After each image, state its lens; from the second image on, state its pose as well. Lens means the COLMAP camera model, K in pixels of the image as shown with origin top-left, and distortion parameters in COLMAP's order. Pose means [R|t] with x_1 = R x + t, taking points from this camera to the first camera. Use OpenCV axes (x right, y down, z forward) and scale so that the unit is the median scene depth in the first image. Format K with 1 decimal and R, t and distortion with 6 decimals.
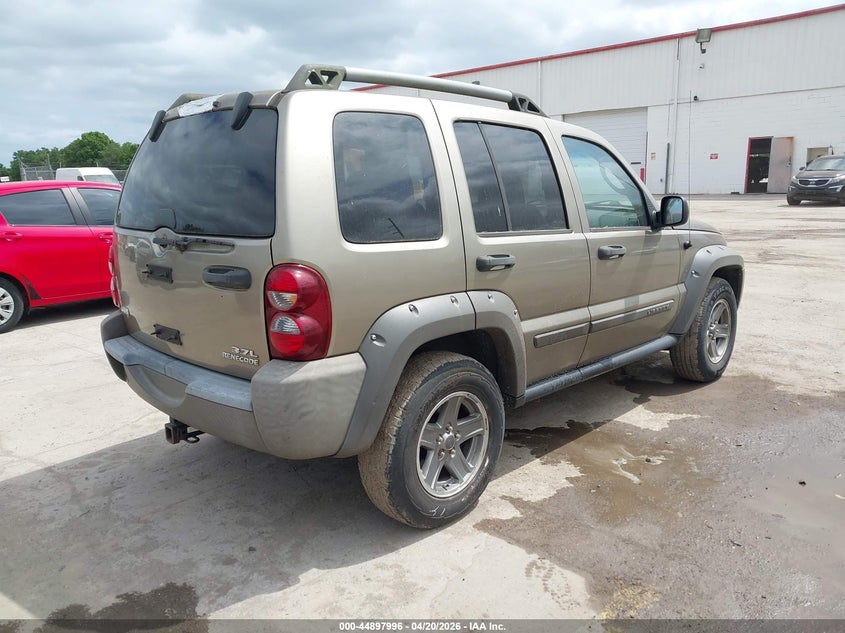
lens RADIAL K [[670.0, 0, 422.5], [0, 670.0, 316.5], [0, 0, 1]] dist [-0.004325, -0.007479]
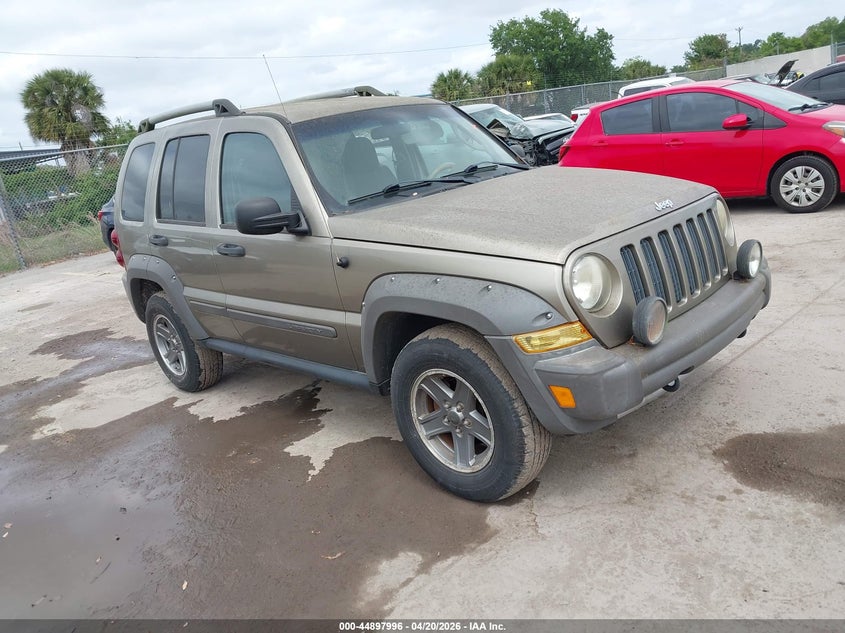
lens RADIAL K [[670.0, 0, 422.5], [0, 670.0, 316.5], [0, 0, 1]] dist [-0.004325, -0.007479]
pose [[0.004497, 0.291746, -0.956485, 1.711828], [-0.049207, 0.955401, 0.291184, -0.412851], [0.998778, 0.045757, 0.018652, 1.685128]]
